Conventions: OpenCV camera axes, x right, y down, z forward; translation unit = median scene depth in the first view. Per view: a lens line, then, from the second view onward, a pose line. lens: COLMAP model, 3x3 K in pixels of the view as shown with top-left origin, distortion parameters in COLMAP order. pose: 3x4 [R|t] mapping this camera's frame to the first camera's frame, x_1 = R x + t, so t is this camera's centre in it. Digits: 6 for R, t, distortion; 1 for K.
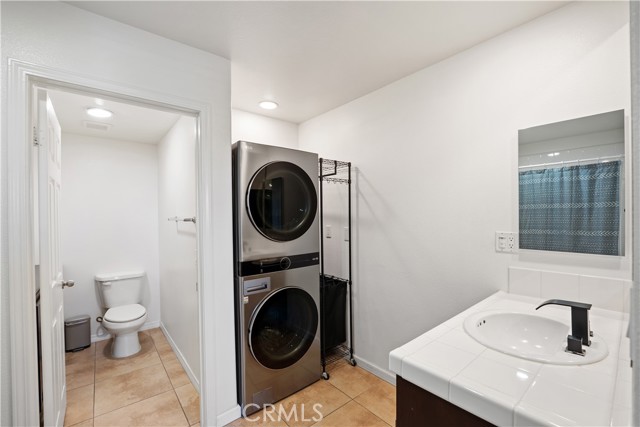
lens RADIAL K [[274.9, 0, 322.6], [0, 274.9, 212.7], [0, 0, 1]] dist [-0.031190, 0.002244]
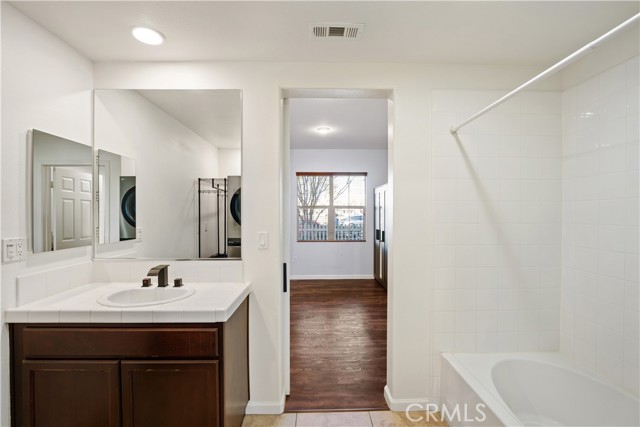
lens RADIAL K [[274.9, 0, 319.9], [0, 274.9, 214.2], [0, 0, 1]] dist [-0.031190, 0.002244]
pose [[-0.781908, 0.005988, 0.623365, -0.617699], [0.002294, 0.999975, -0.006728, 0.003974], [-0.623389, -0.003830, -0.781902, 1.063979]]
